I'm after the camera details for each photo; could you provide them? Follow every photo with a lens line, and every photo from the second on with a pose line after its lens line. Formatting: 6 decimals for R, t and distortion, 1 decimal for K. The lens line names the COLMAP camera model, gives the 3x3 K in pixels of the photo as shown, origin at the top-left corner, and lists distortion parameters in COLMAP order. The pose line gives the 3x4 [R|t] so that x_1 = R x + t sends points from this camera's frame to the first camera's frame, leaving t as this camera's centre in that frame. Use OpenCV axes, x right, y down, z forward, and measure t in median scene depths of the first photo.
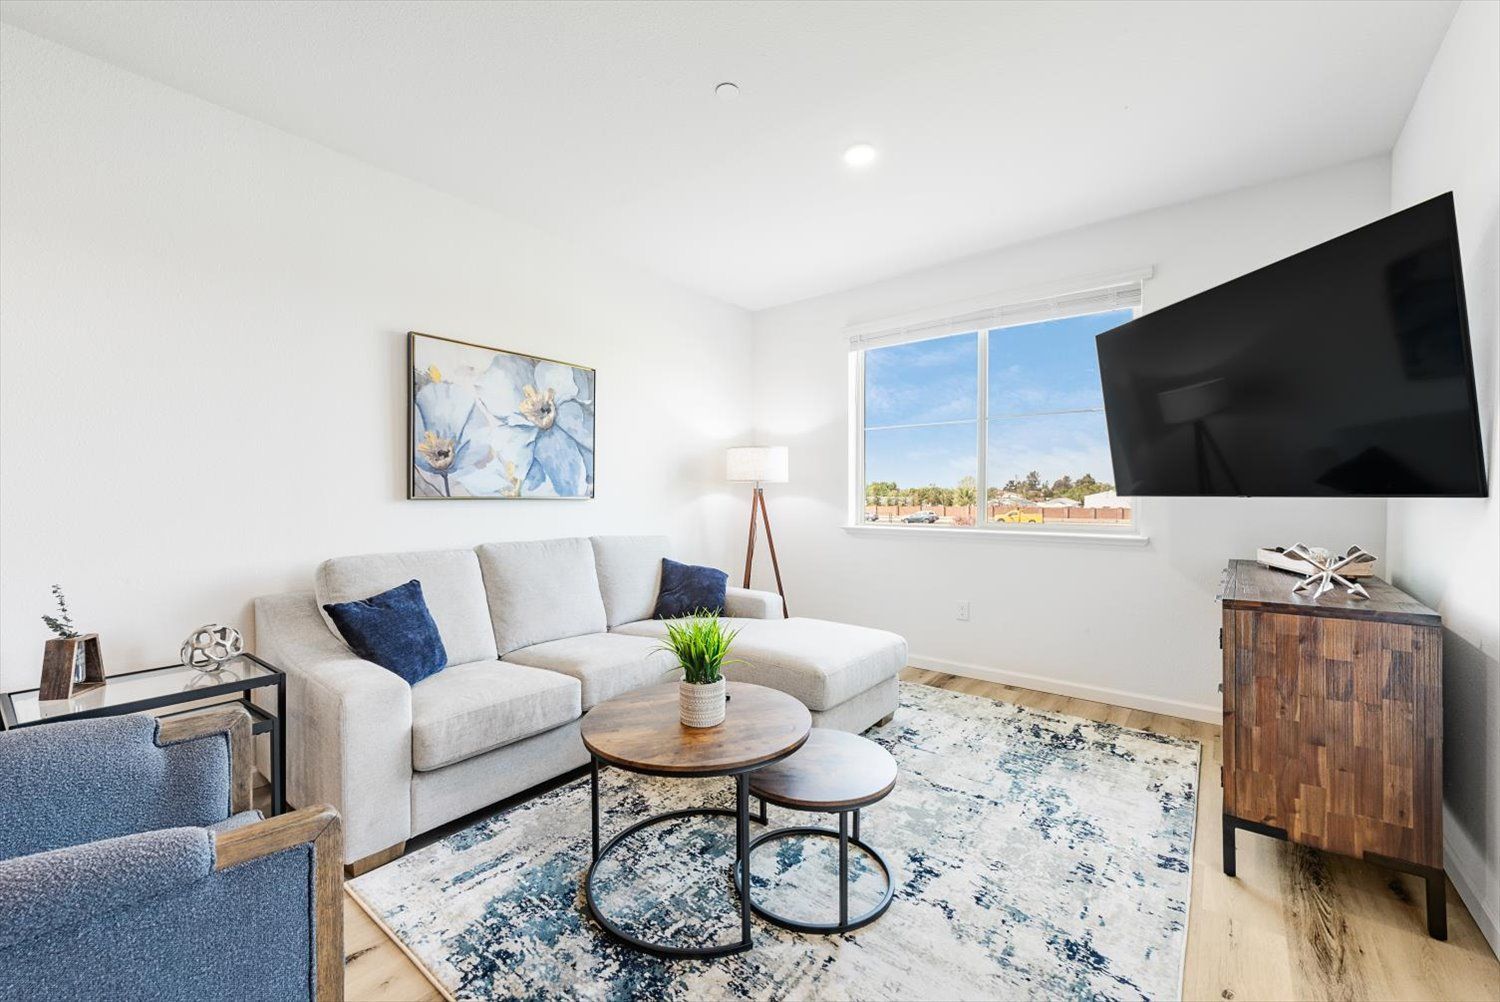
lens RADIAL K [[598.9, 0, 748.3], [0, 598.9, 494.4], [0, 0, 1]] dist [-0.000036, -0.000016]
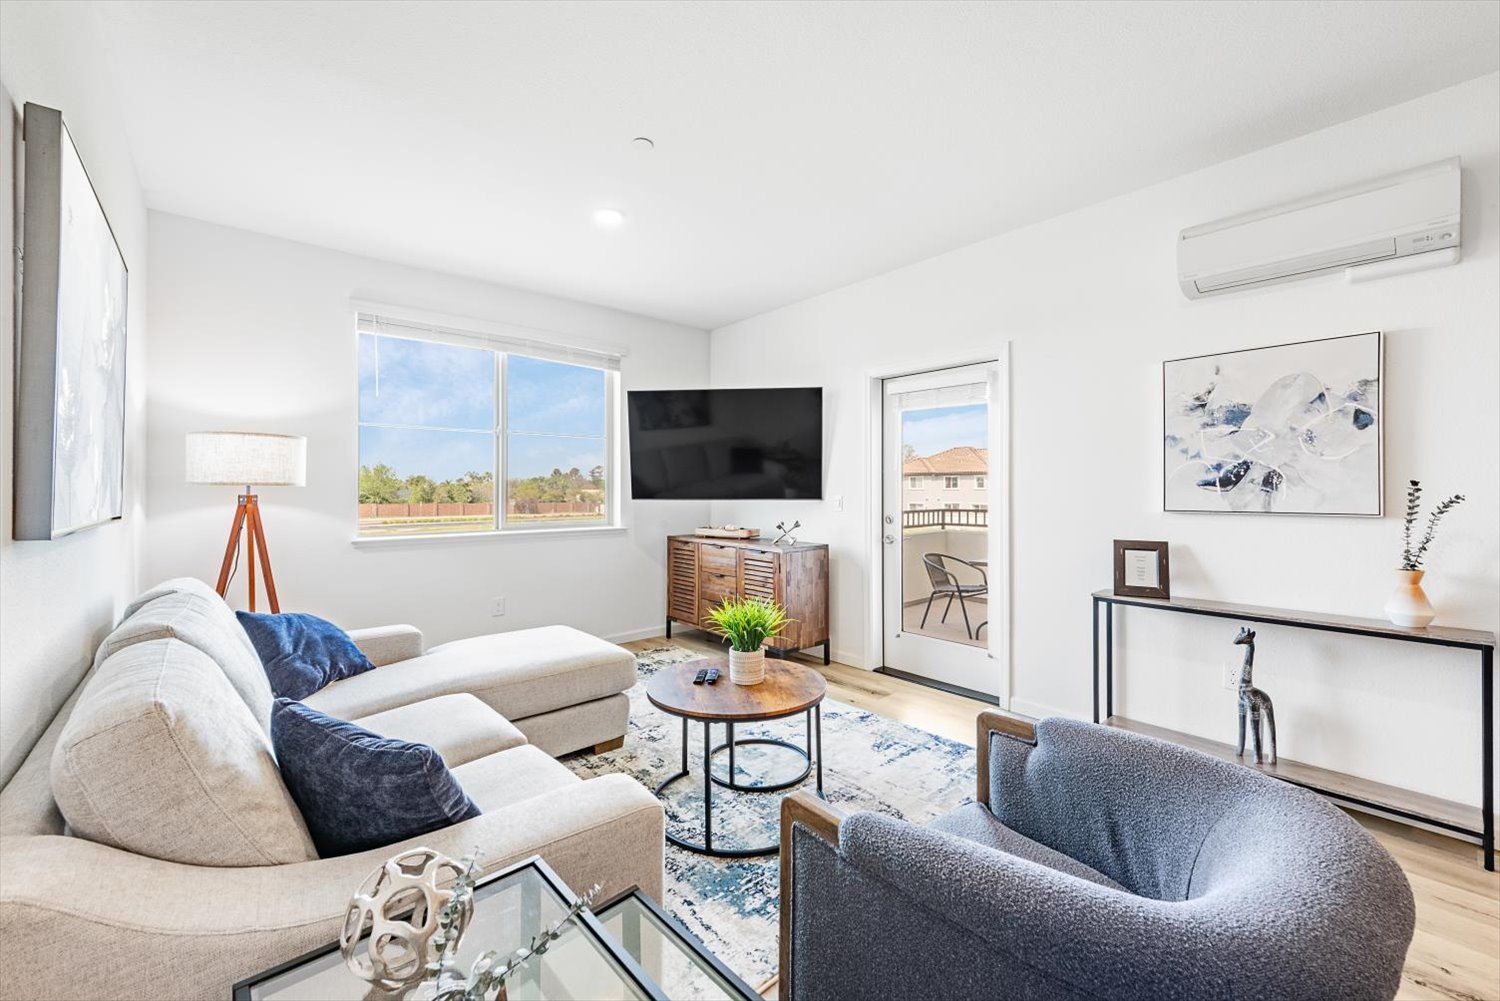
lens RADIAL K [[606.3, 0, 748.5], [0, 606.3, 486.6], [0, 0, 1]] dist [0.001523, 0.000265]
pose [[0.163592, 0.002214, 0.986526, -0.914272], [-0.003997, 0.999991, -0.001581, -0.033554], [-0.986520, -0.003684, 0.163600, 0.514488]]
